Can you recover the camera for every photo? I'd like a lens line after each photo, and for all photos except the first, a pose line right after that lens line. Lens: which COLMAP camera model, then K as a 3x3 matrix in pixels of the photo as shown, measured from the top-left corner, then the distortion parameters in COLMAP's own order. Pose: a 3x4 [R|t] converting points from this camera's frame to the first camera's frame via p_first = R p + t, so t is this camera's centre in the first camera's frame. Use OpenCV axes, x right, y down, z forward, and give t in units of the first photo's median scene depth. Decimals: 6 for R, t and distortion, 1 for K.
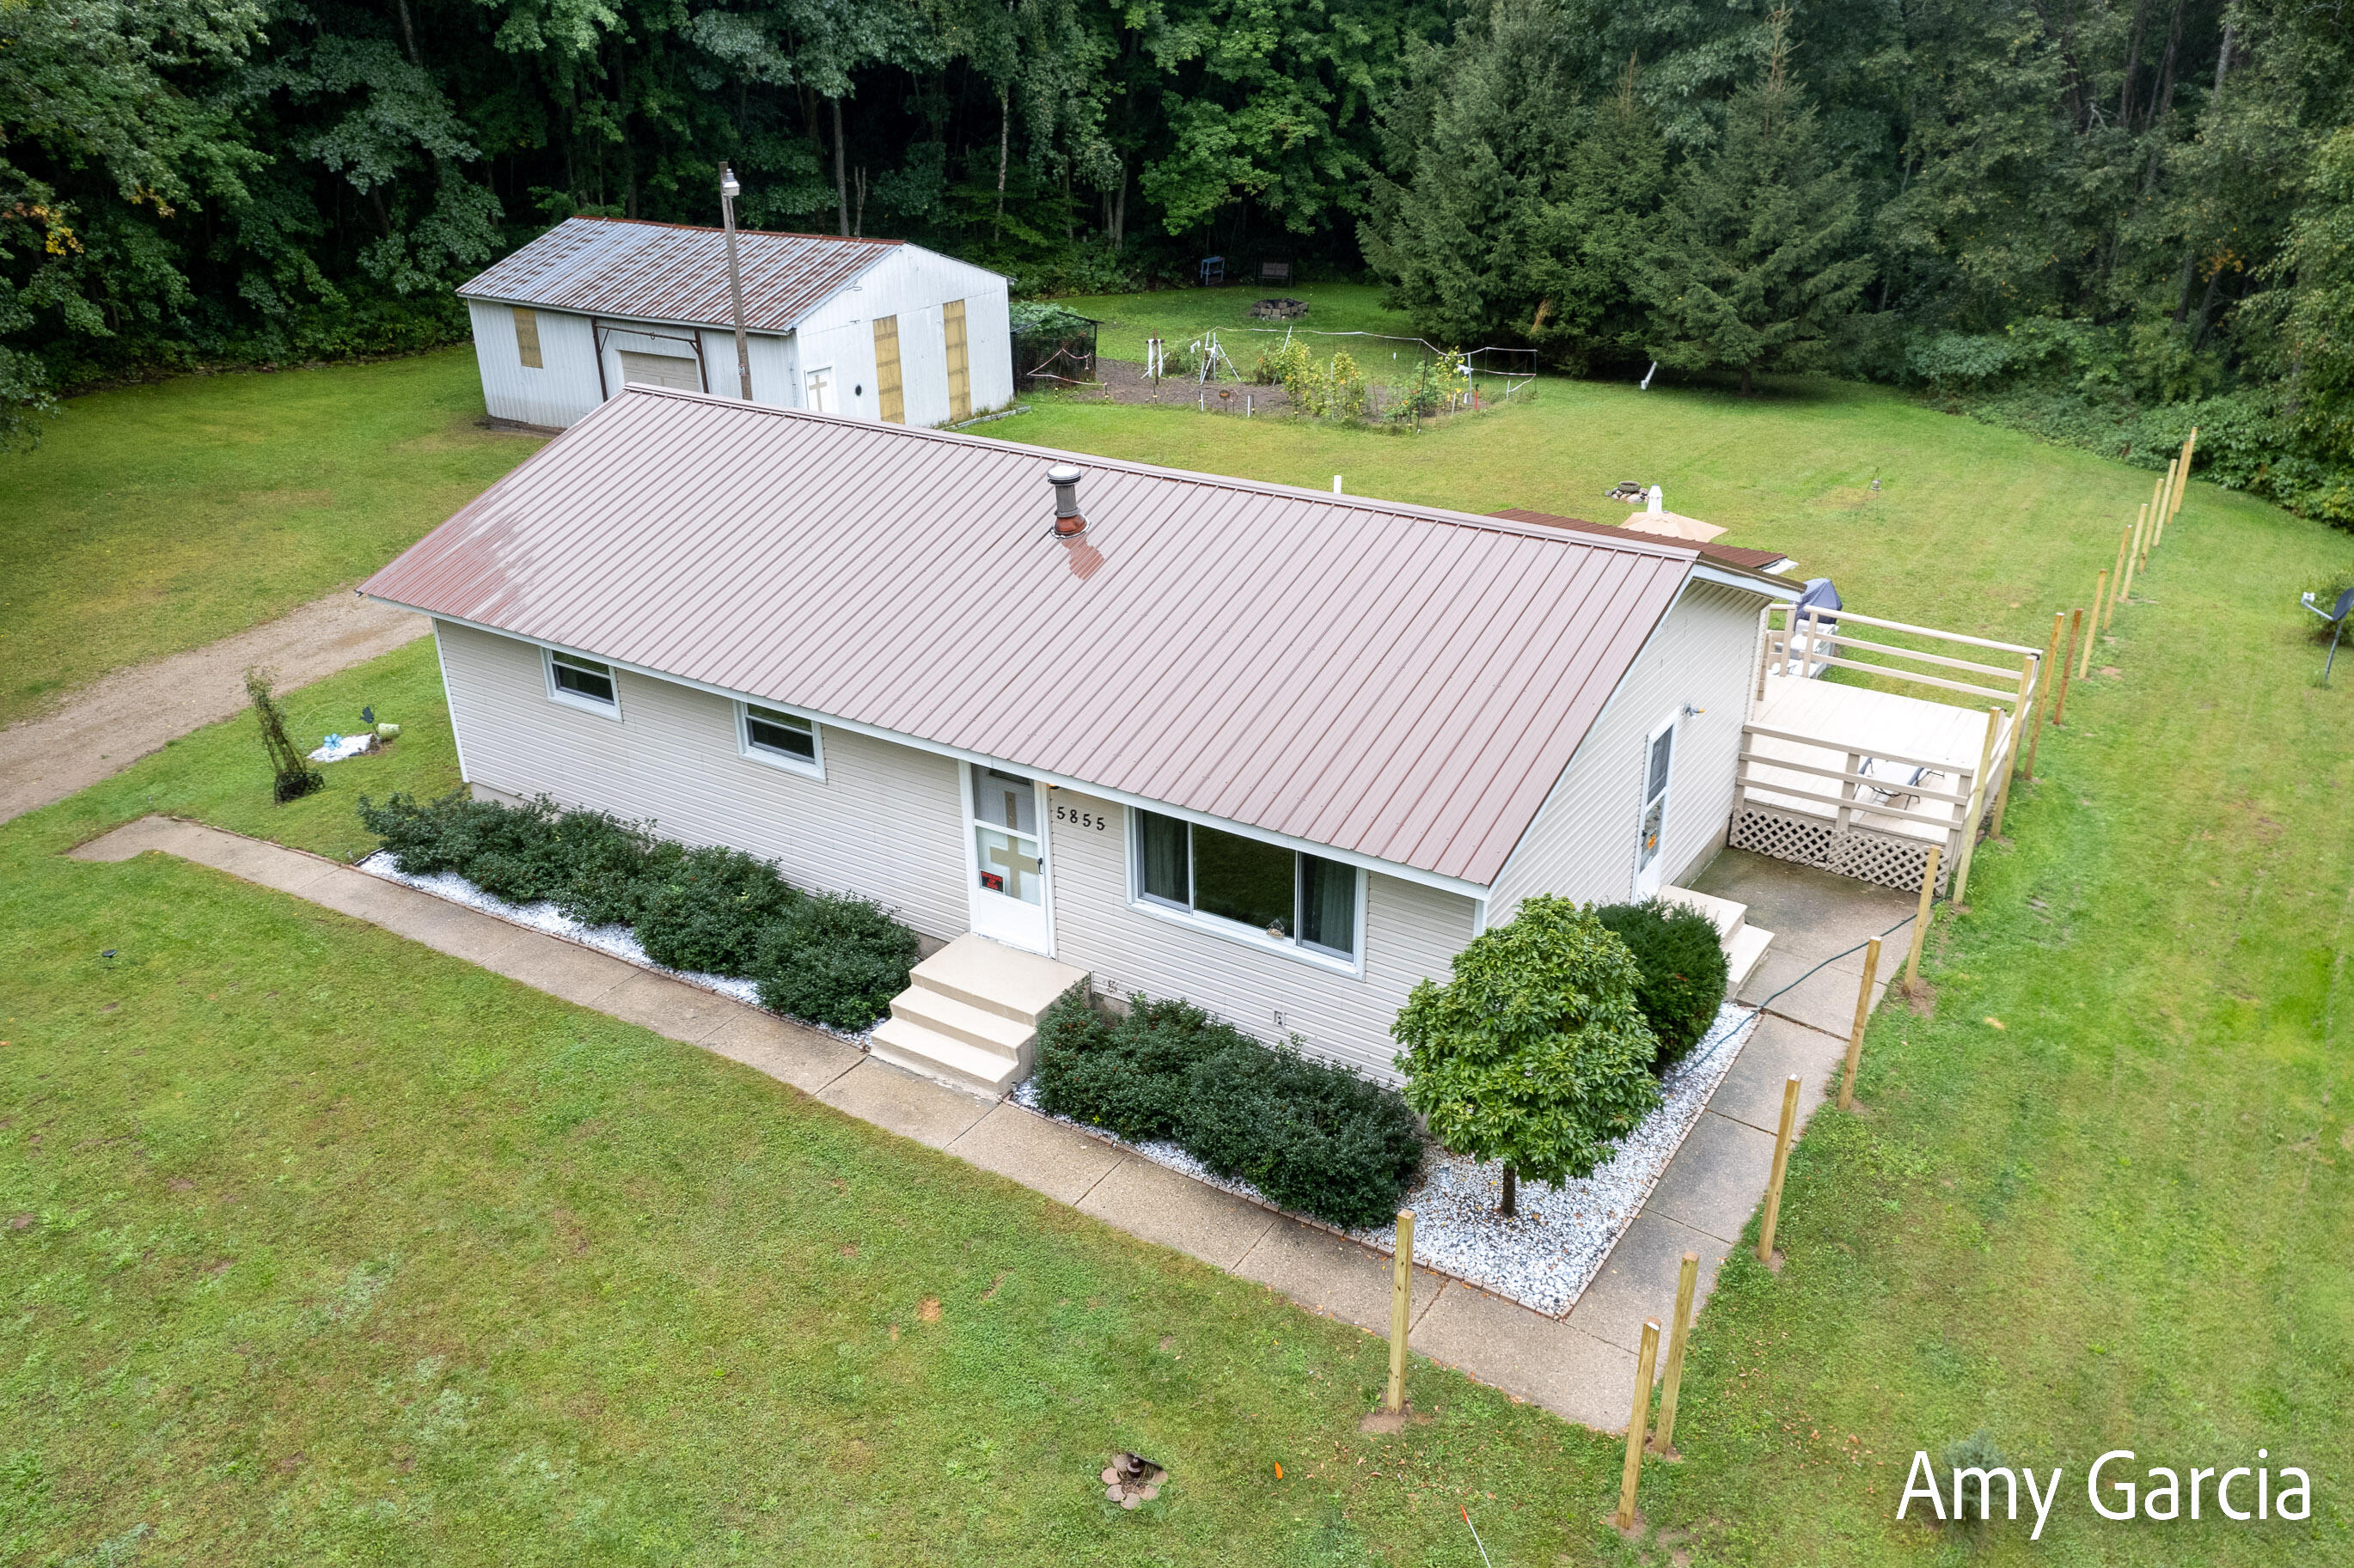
lens RADIAL K [[1799.9, 0, 1177.7], [0, 1799.9, 828.5], [0, 0, 1]] dist [-0.052585, -0.004456]
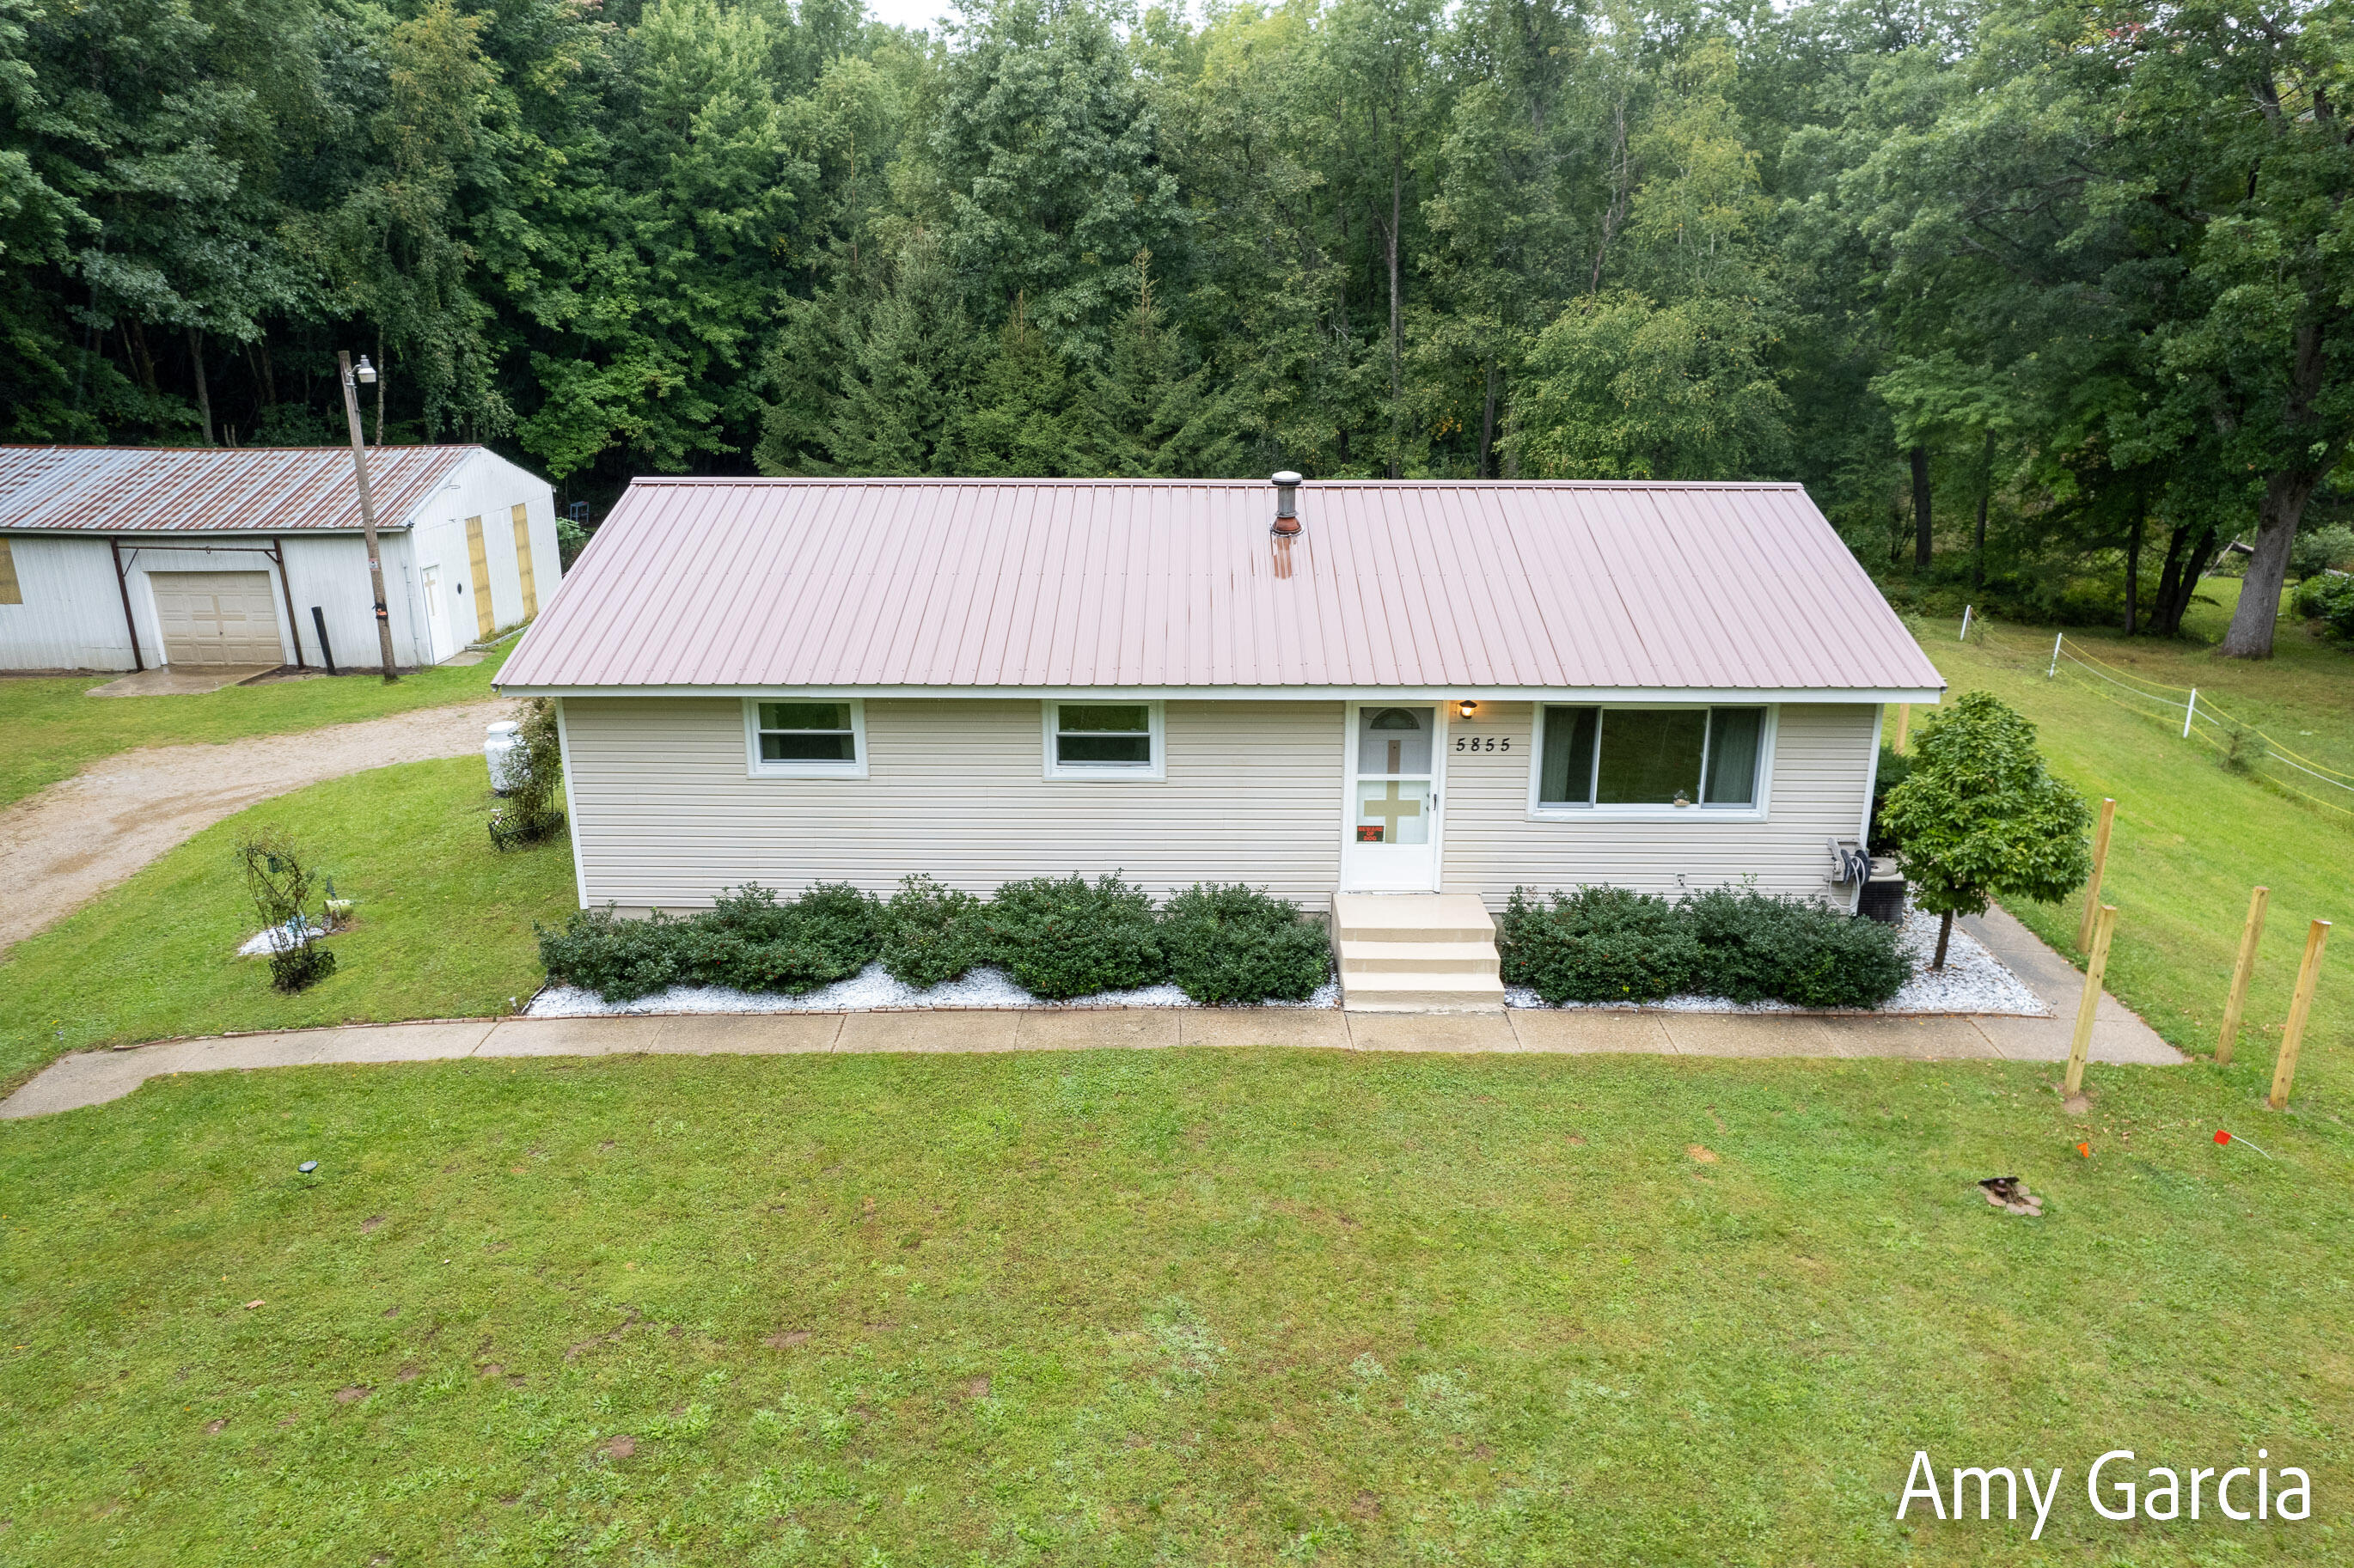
lens RADIAL K [[1525.3, 0, 1177.0], [0, 1525.3, 784.0], [0, 0, 1]] dist [-0.080094, 0.078411]
pose [[0.854427, -0.146702, 0.498430, -0.238624], [0.220433, 0.971047, -0.092068, 0.021732], [-0.470492, 0.188536, 0.862027, 0.102753]]
